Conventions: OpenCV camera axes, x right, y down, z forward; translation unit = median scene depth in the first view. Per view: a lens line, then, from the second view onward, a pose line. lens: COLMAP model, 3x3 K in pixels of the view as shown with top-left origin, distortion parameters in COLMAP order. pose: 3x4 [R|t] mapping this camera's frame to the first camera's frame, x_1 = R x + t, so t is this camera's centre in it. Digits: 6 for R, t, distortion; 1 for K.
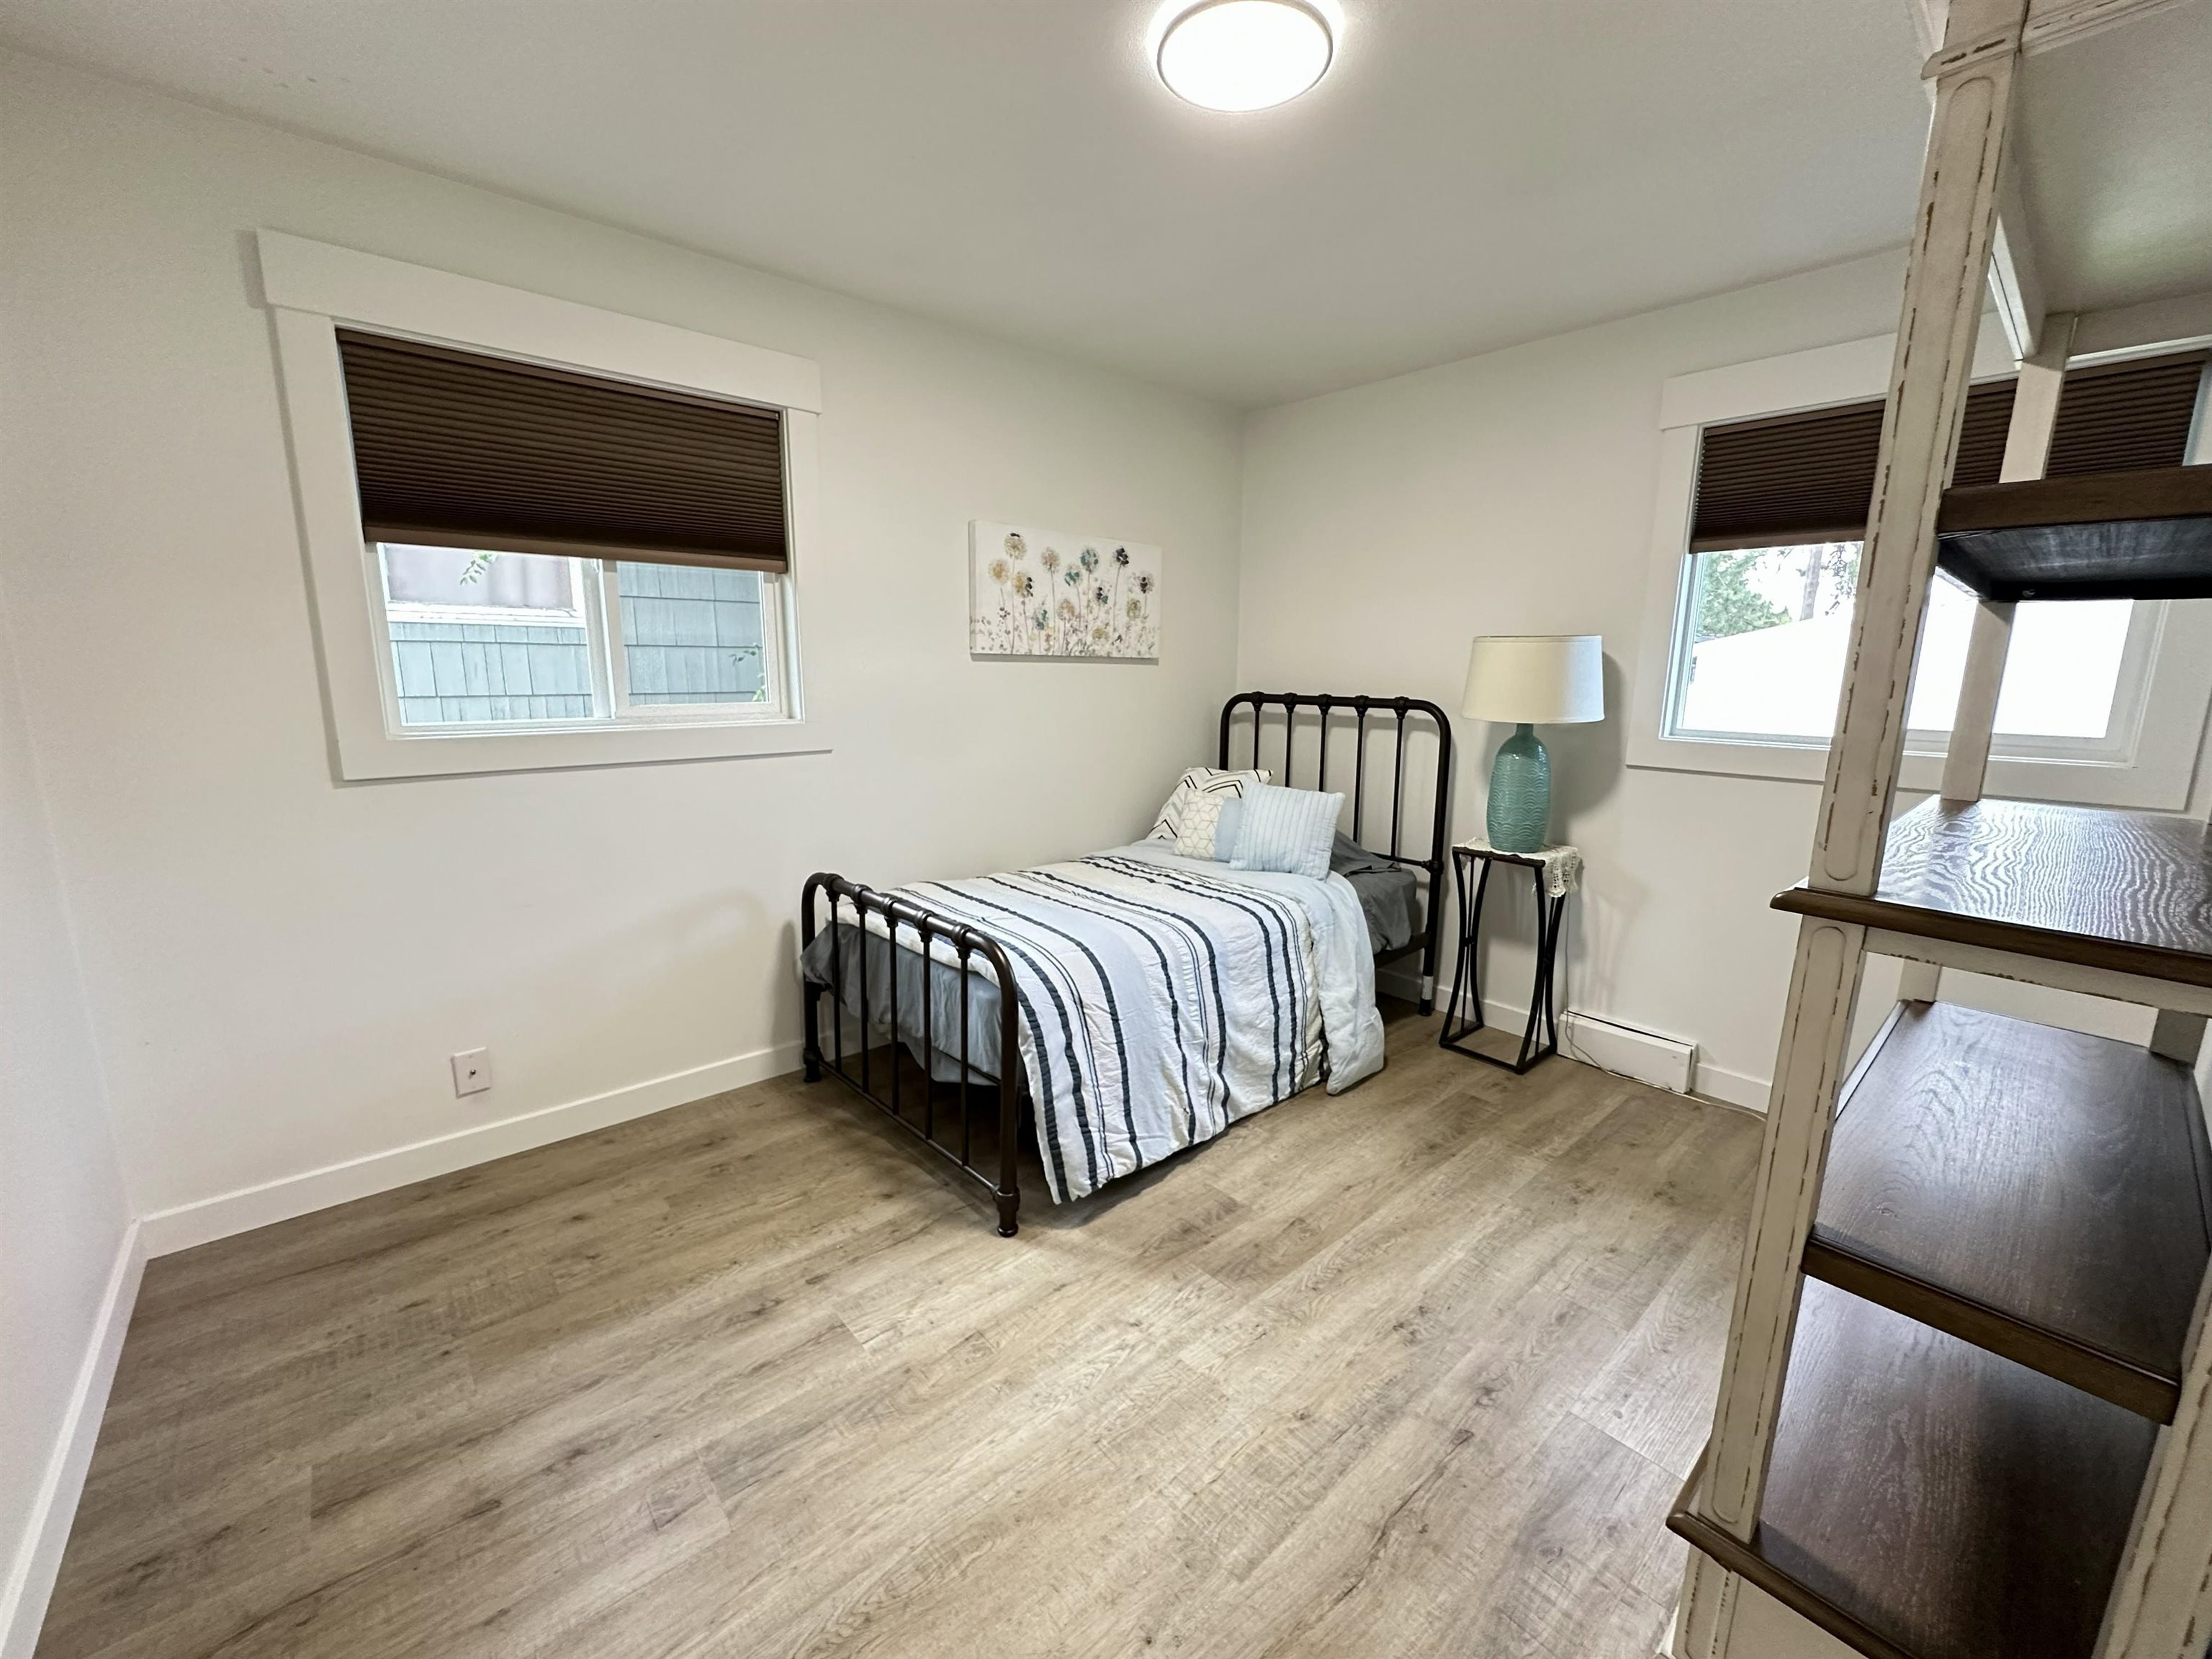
lens RADIAL K [[885.1, 0, 1112.1], [0, 885.1, 836.7], [0, 0, 1]] dist [-0.005892, 0.001030]
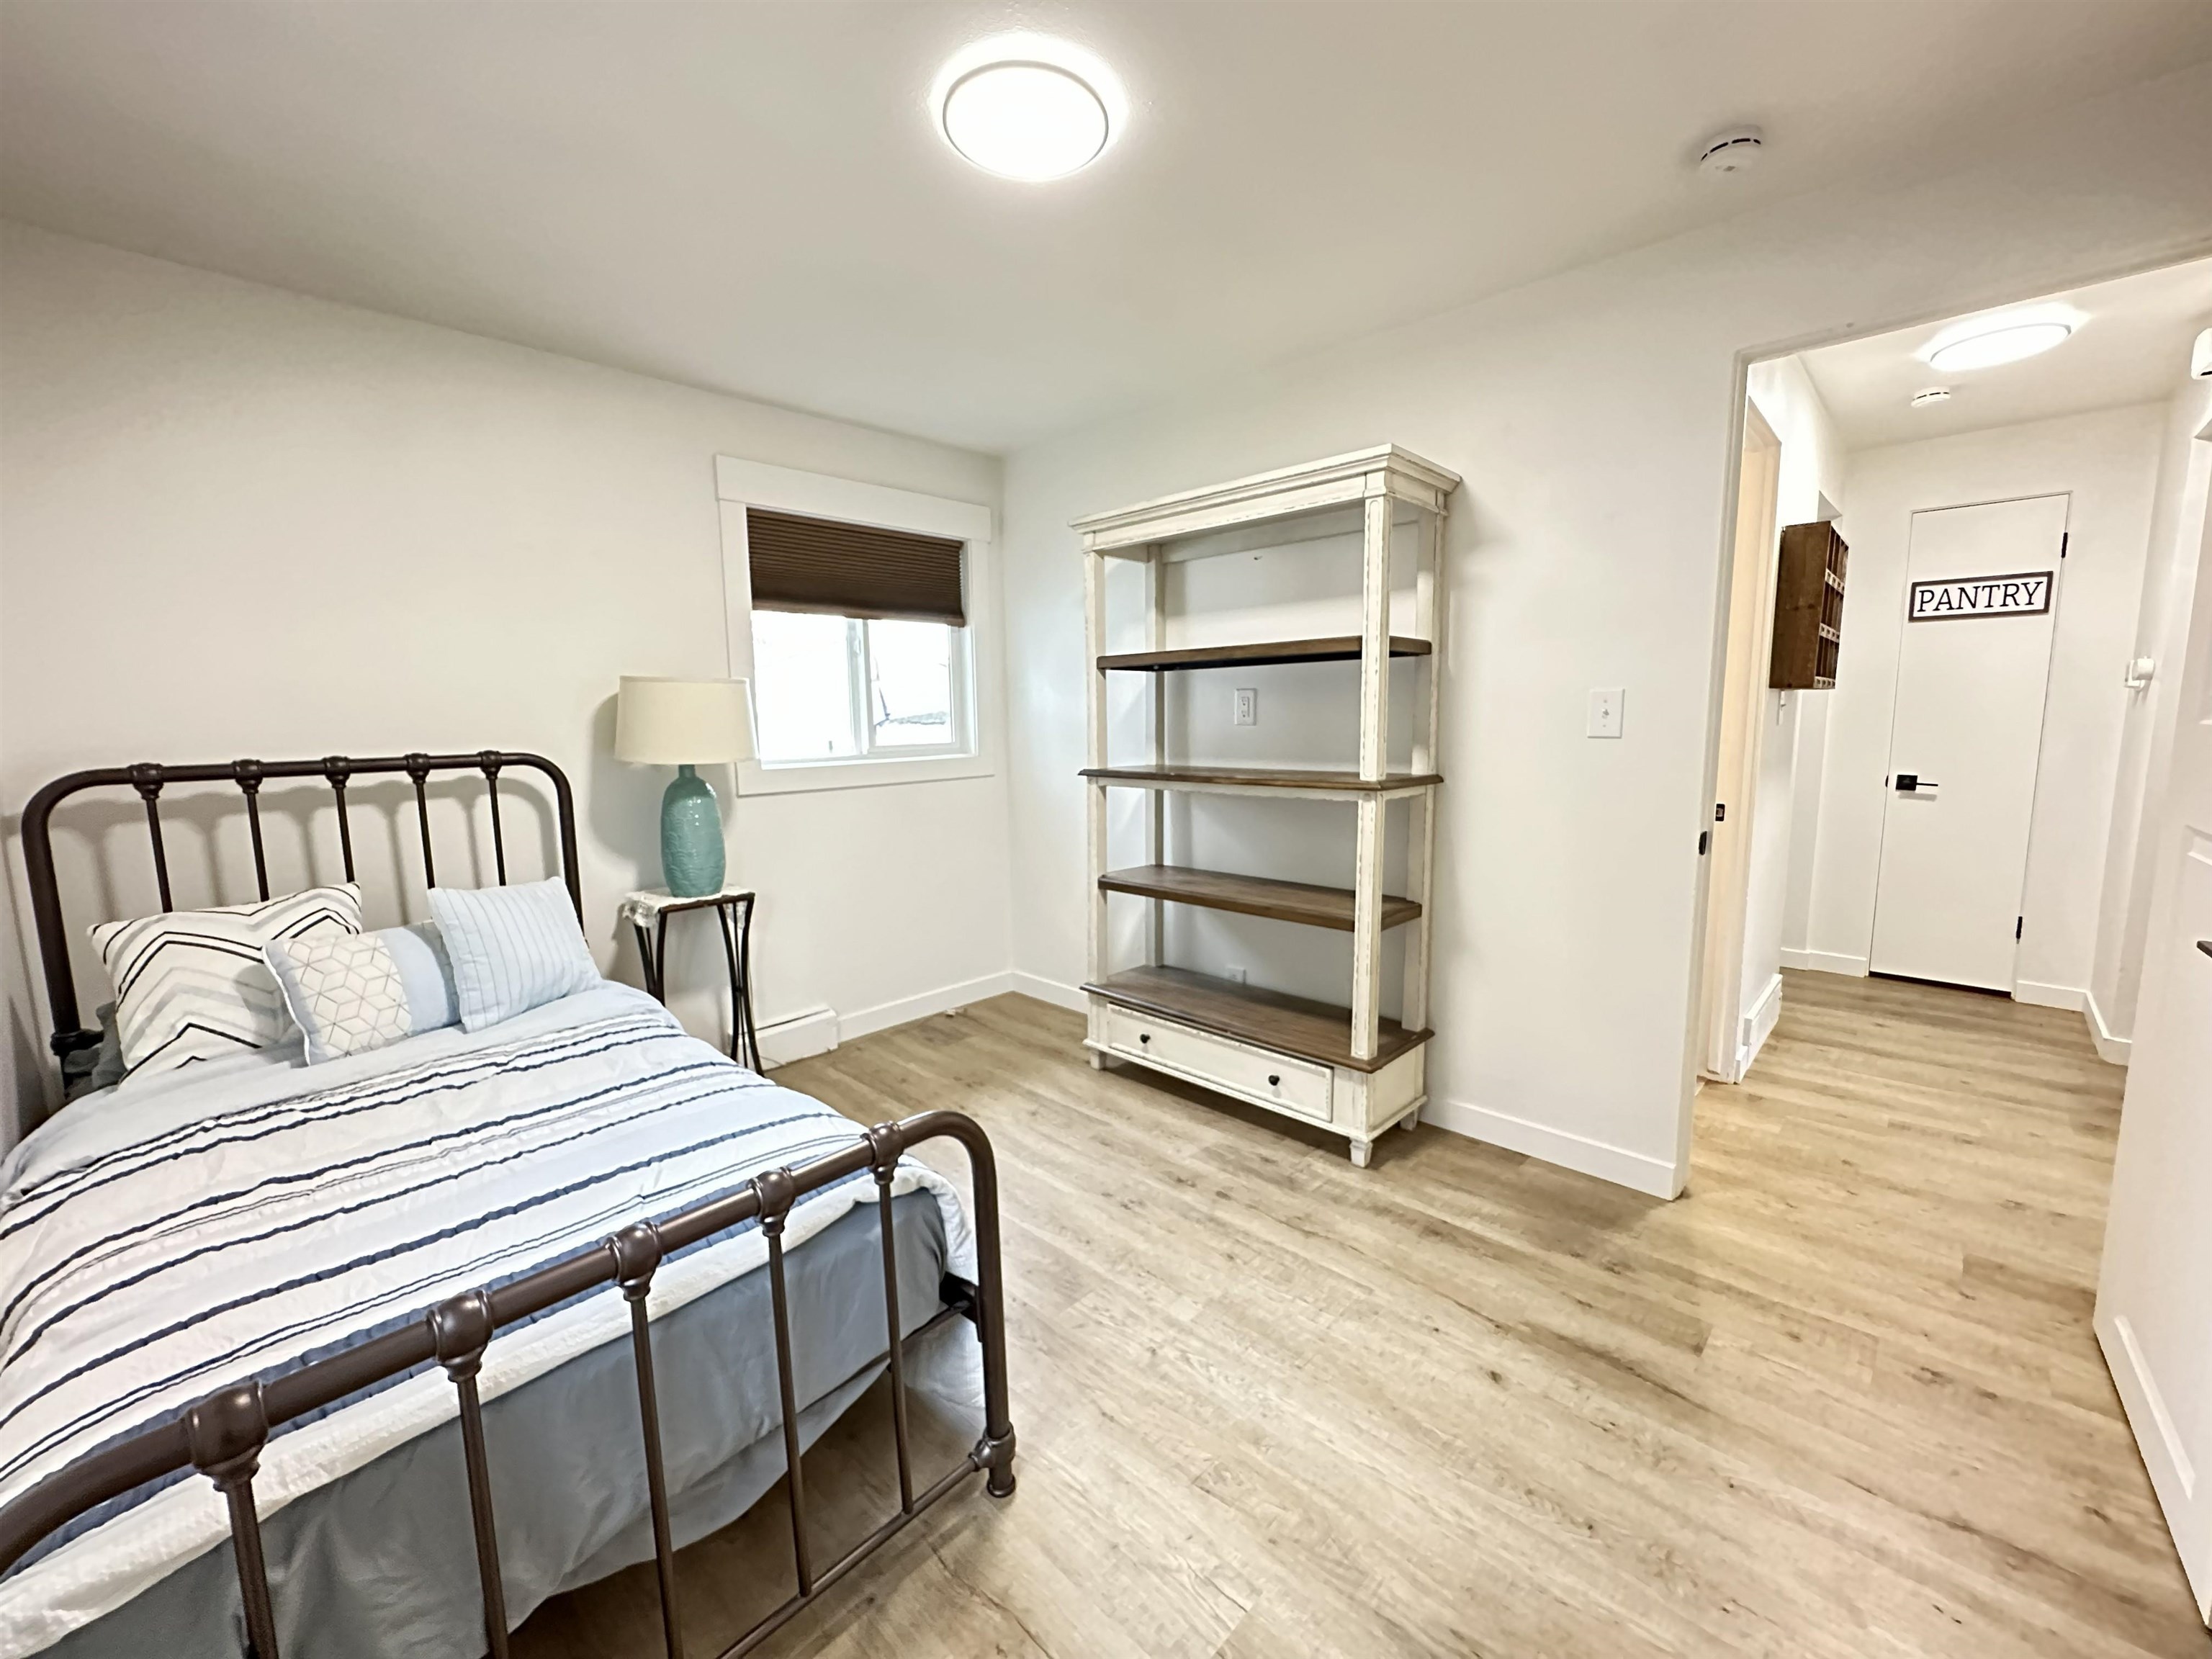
lens RADIAL K [[885.1, 0, 1112.1], [0, 885.1, 822.6], [0, 0, 1]] dist [-0.005892, 0.001030]
pose [[-0.081344, -0.136318, 0.987320, -0.576256], [0.205961, 0.966922, 0.150471, -0.123224], [-0.975173, 0.215589, -0.050577, 0.637591]]
